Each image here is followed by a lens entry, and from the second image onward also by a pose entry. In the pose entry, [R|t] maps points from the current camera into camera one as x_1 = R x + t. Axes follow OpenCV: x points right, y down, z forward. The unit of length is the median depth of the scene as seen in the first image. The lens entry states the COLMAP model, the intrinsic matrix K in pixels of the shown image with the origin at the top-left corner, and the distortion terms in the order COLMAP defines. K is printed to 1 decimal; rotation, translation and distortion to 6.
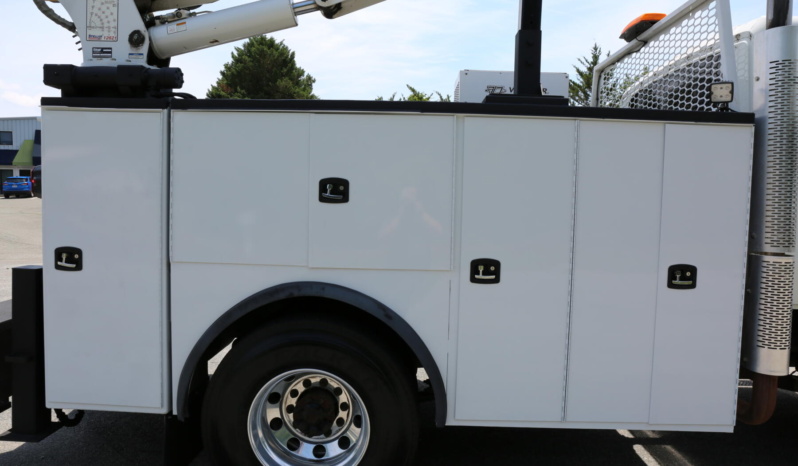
lens RADIAL K [[542.8, 0, 397.3], [0, 542.8, 231.6], [0, 0, 1]] dist [-0.099735, 0.075541]
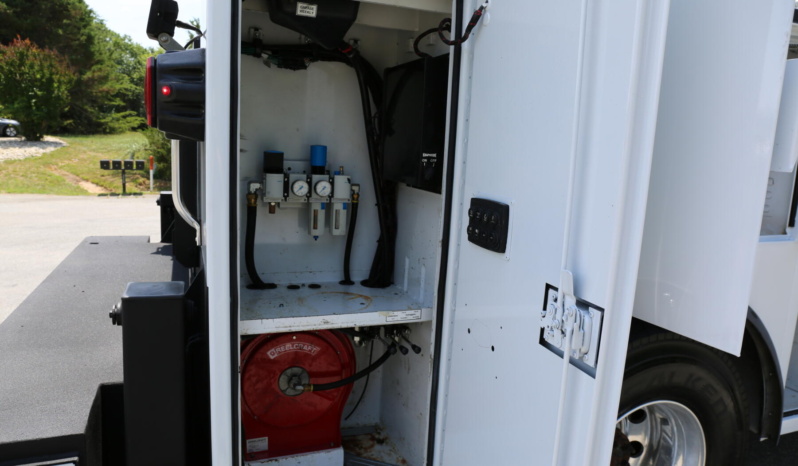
lens RADIAL K [[539.8, 0, 396.9], [0, 539.8, 232.6], [0, 0, 1]] dist [-0.113182, 0.088430]
pose [[0.922733, -0.045515, 0.382742, -0.675009], [0.000620, 0.993177, 0.116612, -0.031694], [-0.385439, -0.107365, 0.916466, 0.519314]]
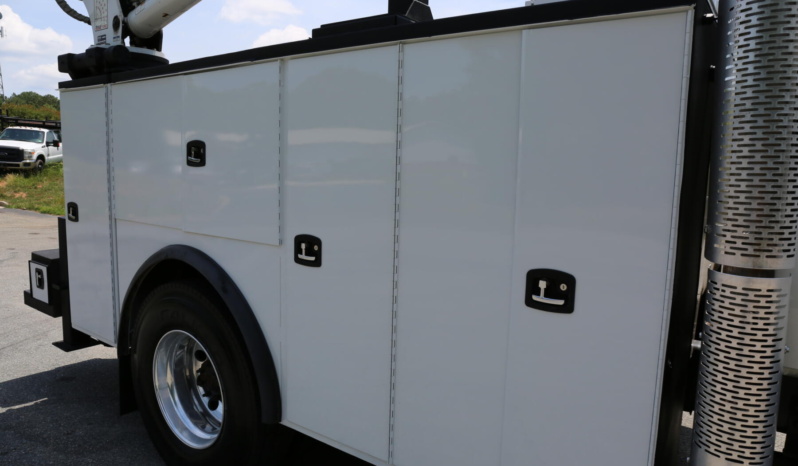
lens RADIAL K [[528.1, 0, 396.0], [0, 528.1, 252.5], [0, 0, 1]] dist [-0.093691, 0.066115]
pose [[0.827402, 0.091350, -0.554130, 0.670525], [-0.052591, 0.994950, 0.085494, 0.002156], [0.559142, -0.041595, 0.828028, 0.398639]]
